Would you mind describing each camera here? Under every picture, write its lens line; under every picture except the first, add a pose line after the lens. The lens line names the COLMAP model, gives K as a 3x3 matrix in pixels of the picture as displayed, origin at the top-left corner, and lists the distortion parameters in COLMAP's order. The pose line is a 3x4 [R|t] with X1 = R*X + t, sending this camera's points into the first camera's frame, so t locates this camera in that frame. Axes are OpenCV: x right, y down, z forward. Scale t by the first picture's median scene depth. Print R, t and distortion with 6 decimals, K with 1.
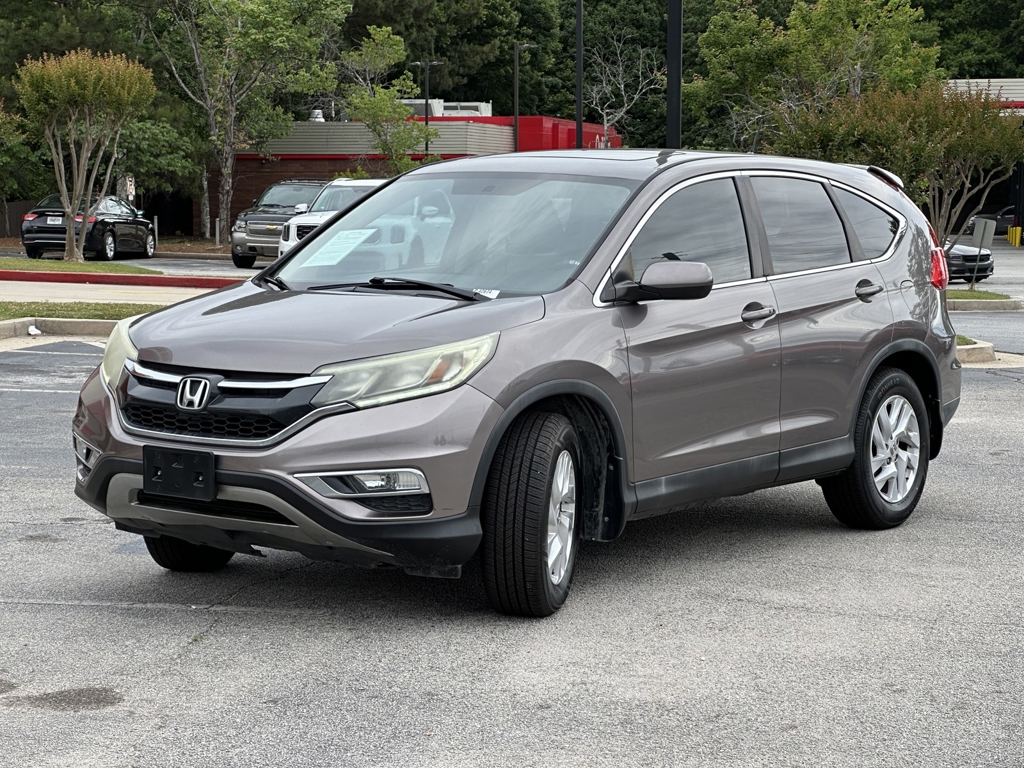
lens RADIAL K [[2301.3, 0, 514.0], [0, 2301.3, 380.1], [0, 0, 1]] dist [0.049693, 0.000000]
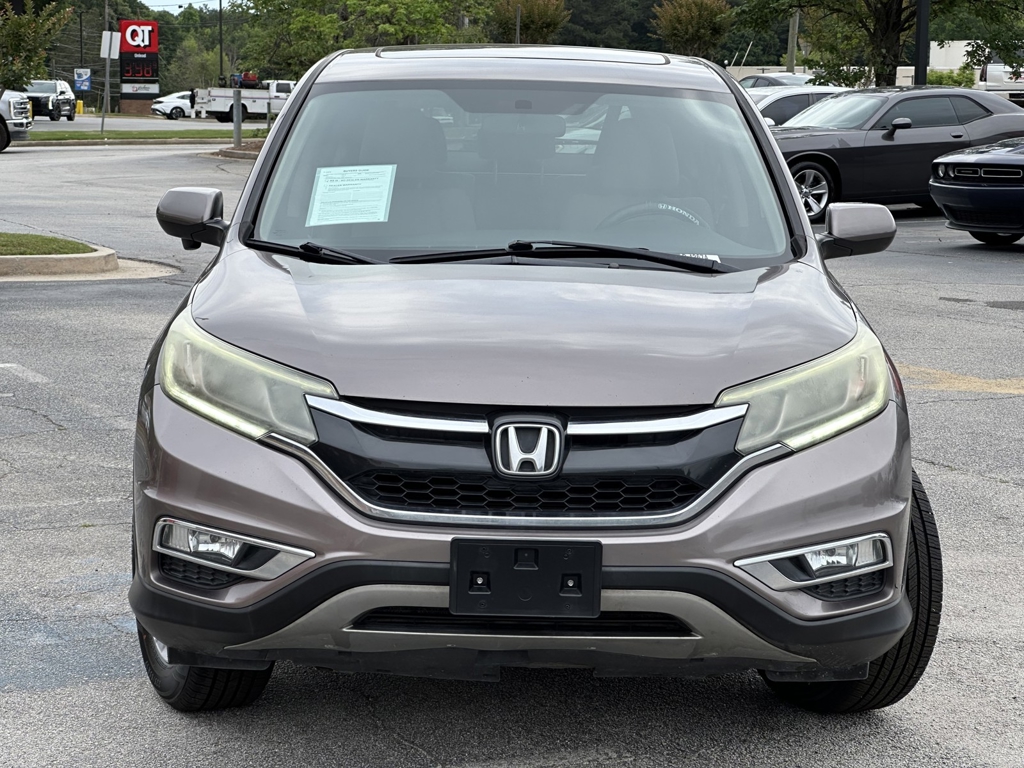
lens RADIAL K [[2301.3, 0, 515.0], [0, 2301.3, 385.6], [0, 0, 1]] dist [0.049693, 0.000000]
pose [[0.816615, -0.077800, 0.571916, -0.496378], [0.044992, 0.996439, 0.071306, -0.055704], [-0.575427, -0.032498, 0.817207, 0.492588]]
